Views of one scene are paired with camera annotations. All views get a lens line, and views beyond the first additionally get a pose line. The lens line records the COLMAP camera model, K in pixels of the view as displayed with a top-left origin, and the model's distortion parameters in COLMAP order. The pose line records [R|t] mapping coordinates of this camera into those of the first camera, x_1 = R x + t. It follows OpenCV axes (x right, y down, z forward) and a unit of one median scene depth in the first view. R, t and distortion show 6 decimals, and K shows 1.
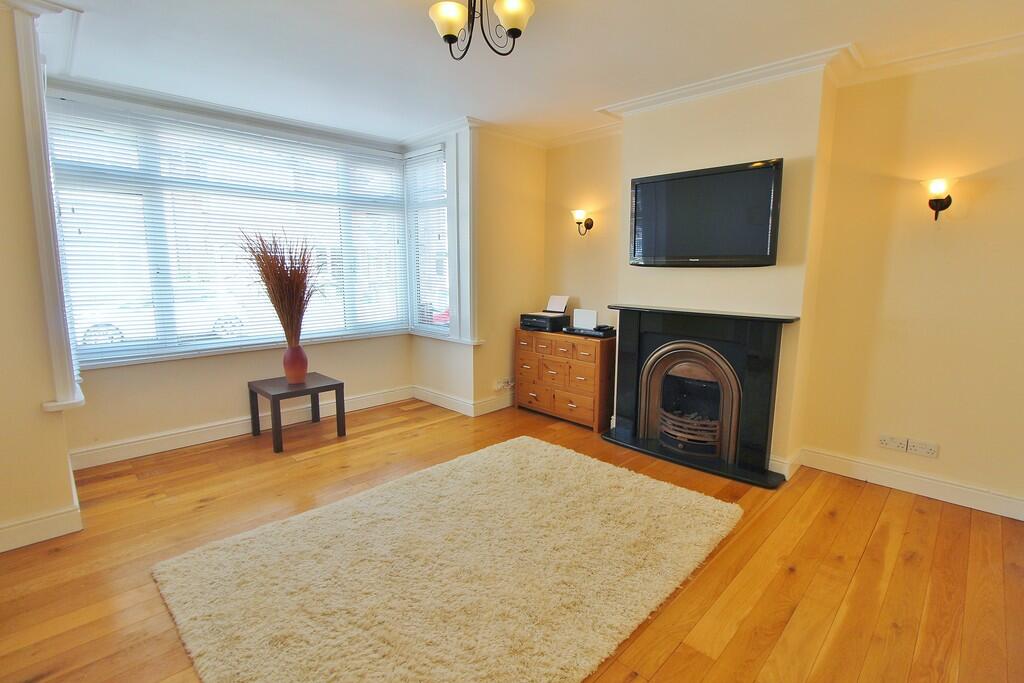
lens RADIAL K [[478.1, 0, 516.9], [0, 478.1, 337.8], [0, 0, 1]] dist [-0.002357, -0.010690]
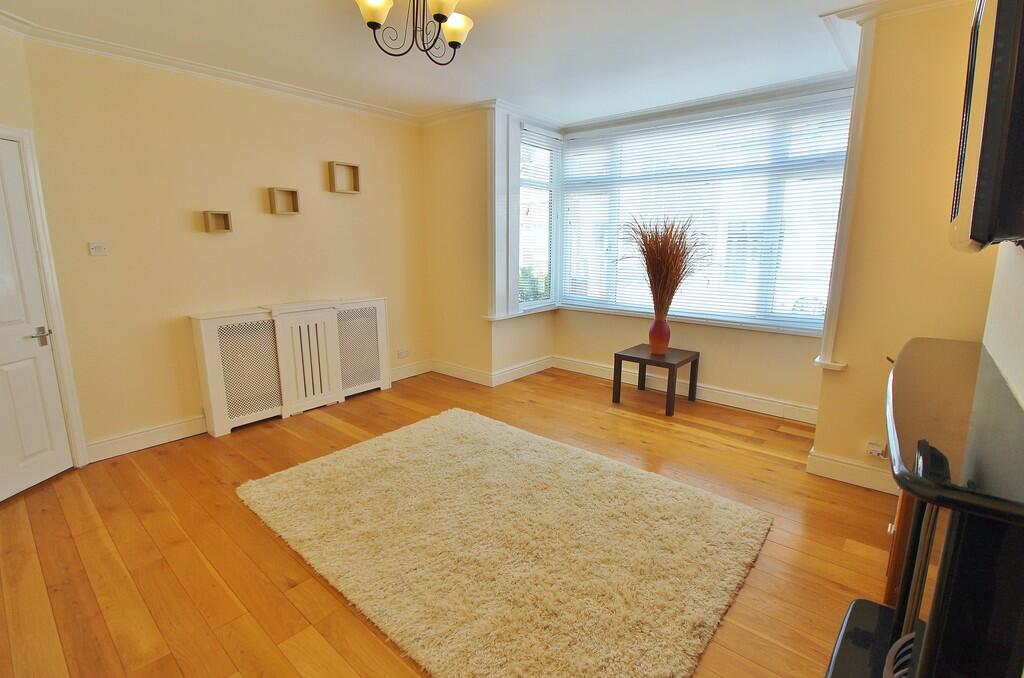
lens RADIAL K [[478.1, 0, 517.0], [0, 478.1, 335.5], [0, 0, 1]] dist [-0.002357, -0.010690]
pose [[0.067641, 0.184483, -0.980505, 0.585870], [-0.154183, 0.972883, 0.172413, -0.084611], [0.985724, 0.139515, 0.094251, 0.592752]]
